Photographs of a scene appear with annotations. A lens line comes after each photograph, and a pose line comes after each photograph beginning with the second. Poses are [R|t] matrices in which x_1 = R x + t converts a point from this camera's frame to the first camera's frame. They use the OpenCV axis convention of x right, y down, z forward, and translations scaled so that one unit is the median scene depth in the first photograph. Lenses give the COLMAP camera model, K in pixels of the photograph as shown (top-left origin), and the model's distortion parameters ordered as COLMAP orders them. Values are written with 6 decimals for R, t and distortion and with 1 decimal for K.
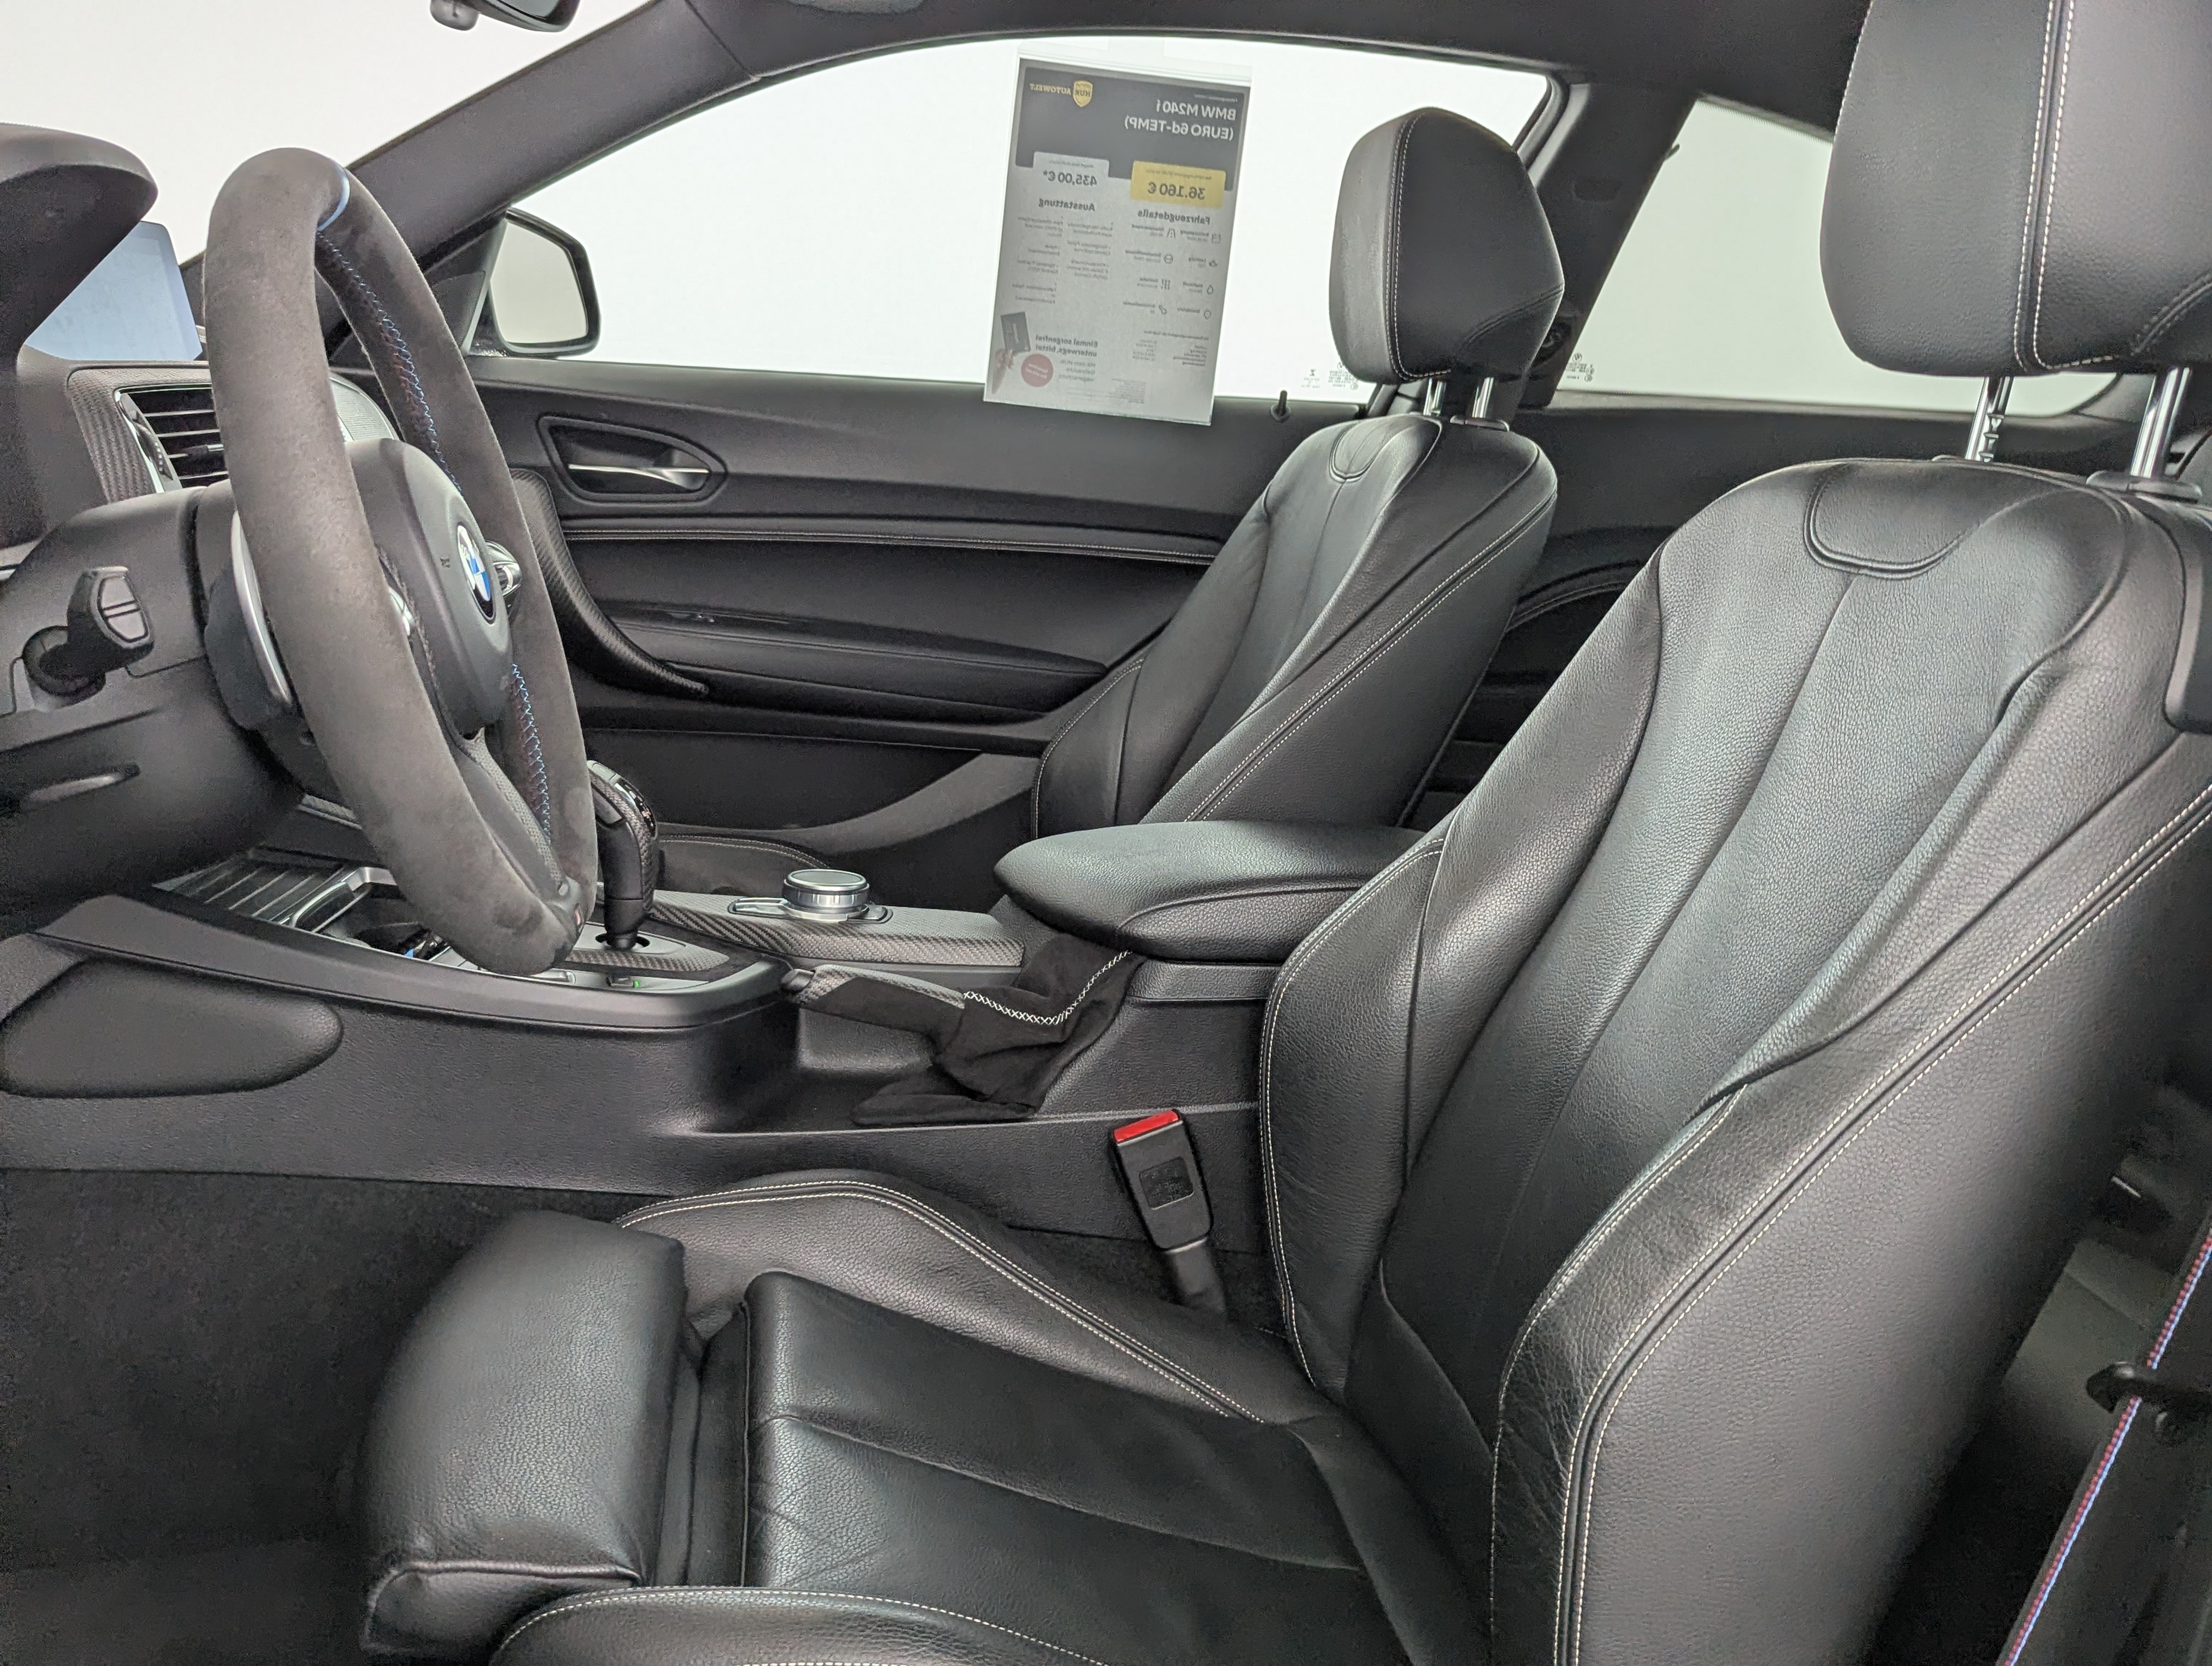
lens RADIAL K [[2073.3, 0, 1102.7], [0, 2073.3, 819.1], [0, 0, 1]] dist [0.039048, -0.026332]
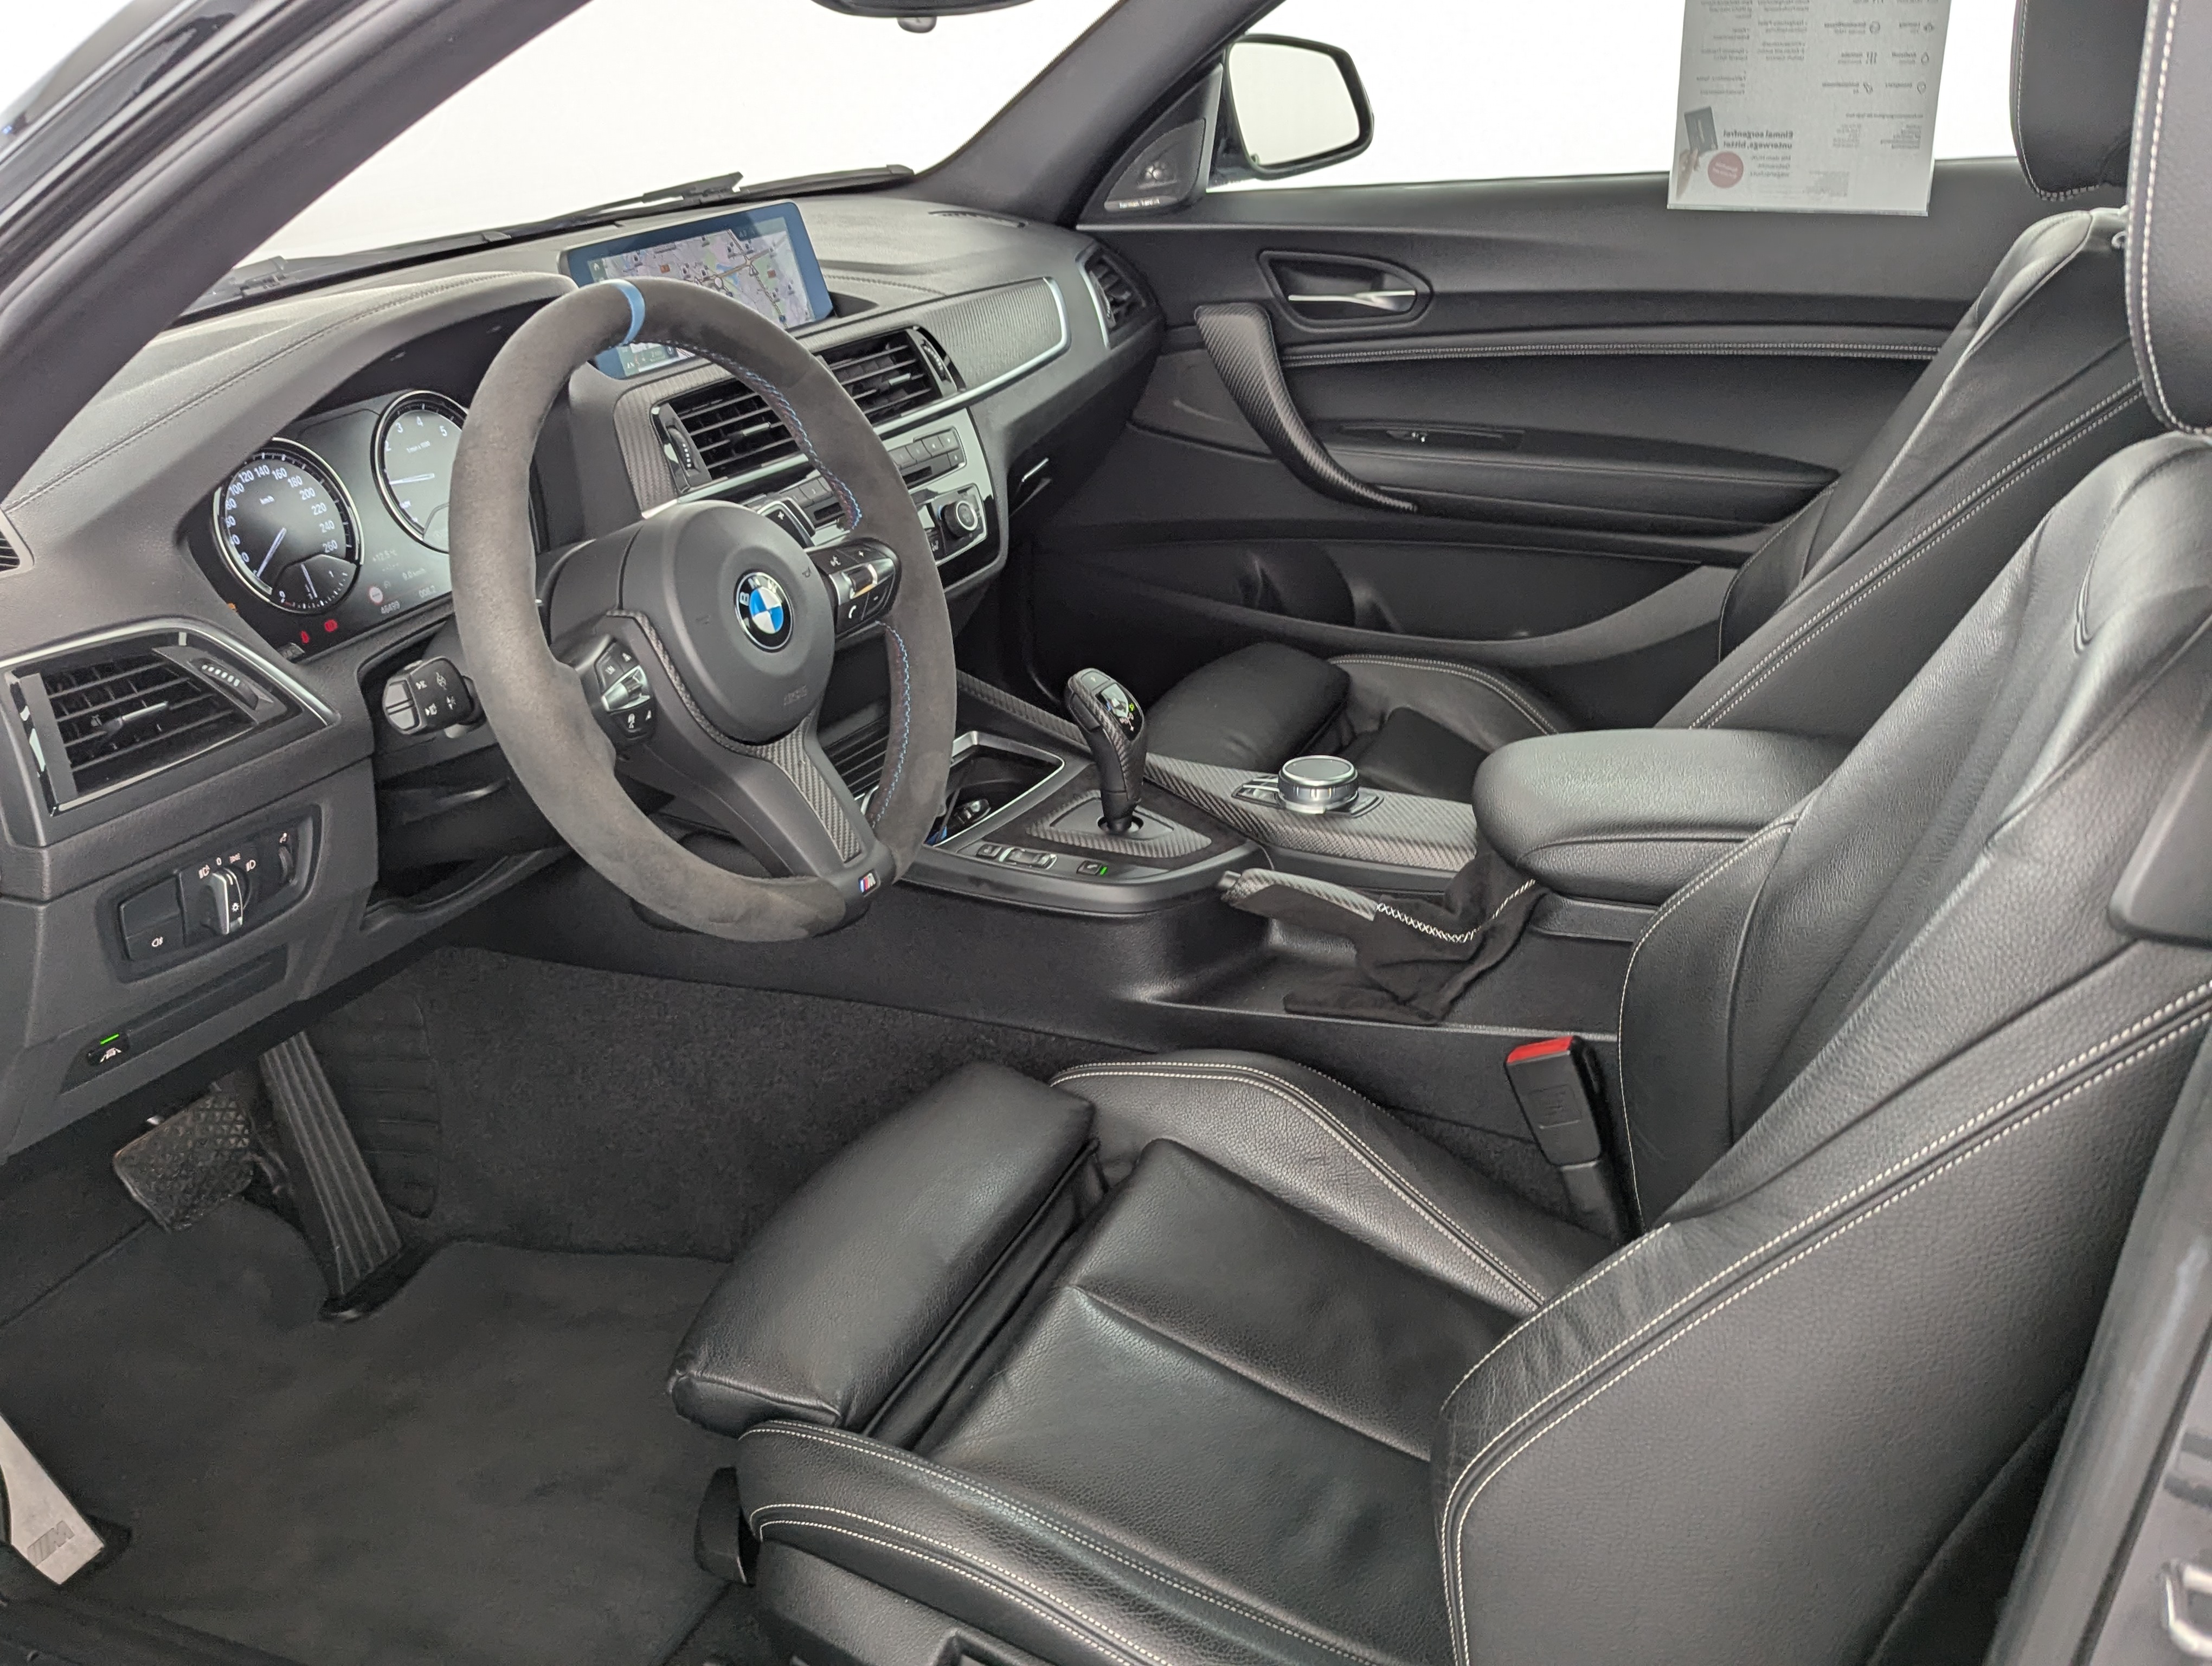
lens RADIAL K [[2073.3, 0, 1116.3], [0, 2073.3, 842.8], [0, 0, 1]] dist [0.039048, -0.026332]
pose [[0.842077, 0.093329, -0.531221, 0.263391], [0.014137, 0.980758, 0.194717, -0.107803], [0.539171, -0.171476, 0.824554, 0.036557]]
